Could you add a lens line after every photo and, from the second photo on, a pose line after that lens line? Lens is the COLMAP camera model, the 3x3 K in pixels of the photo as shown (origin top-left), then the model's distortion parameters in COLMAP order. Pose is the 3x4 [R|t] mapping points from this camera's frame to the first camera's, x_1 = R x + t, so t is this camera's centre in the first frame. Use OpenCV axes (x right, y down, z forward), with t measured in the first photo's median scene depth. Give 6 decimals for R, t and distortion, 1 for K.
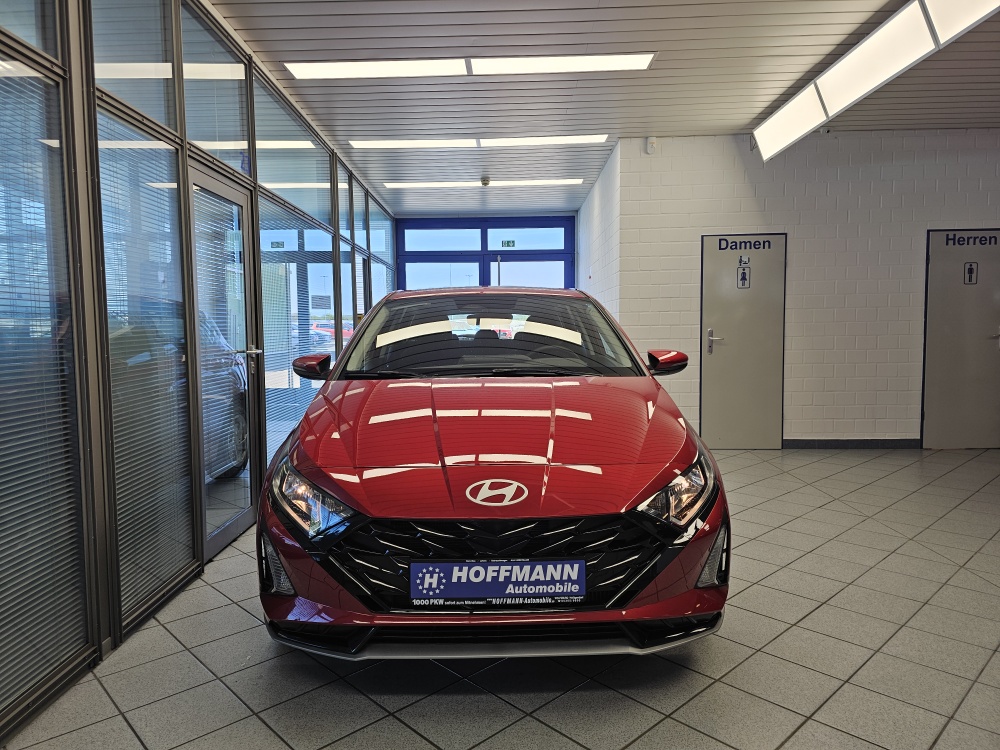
lens RADIAL K [[678.8, 0, 501.7], [0, 678.8, 369.5], [0, 0, 1]] dist [0.038485, -0.050413]
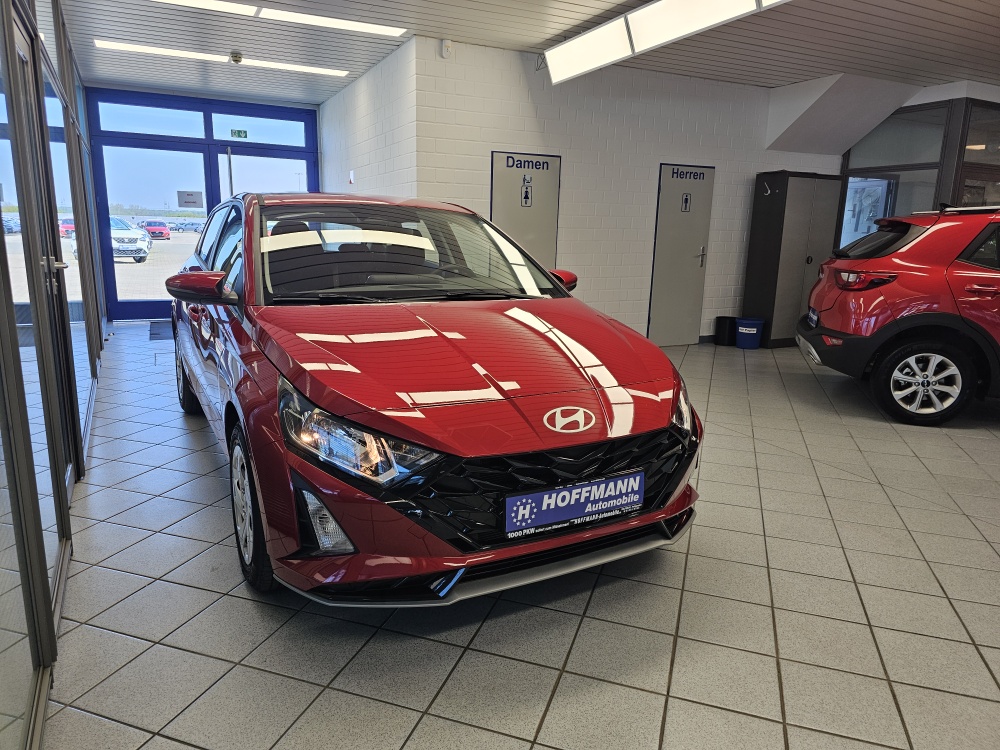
lens RADIAL K [[674.1, 0, 500.0], [0, 674.1, 375.0], [0, 0, 1]] dist [0.065945, -0.080692]
pose [[0.880617, -0.065383, 0.469296, -0.581131], [-0.003938, 0.989390, 0.145233, -0.033009], [-0.473812, -0.129743, 0.871016, 0.176001]]
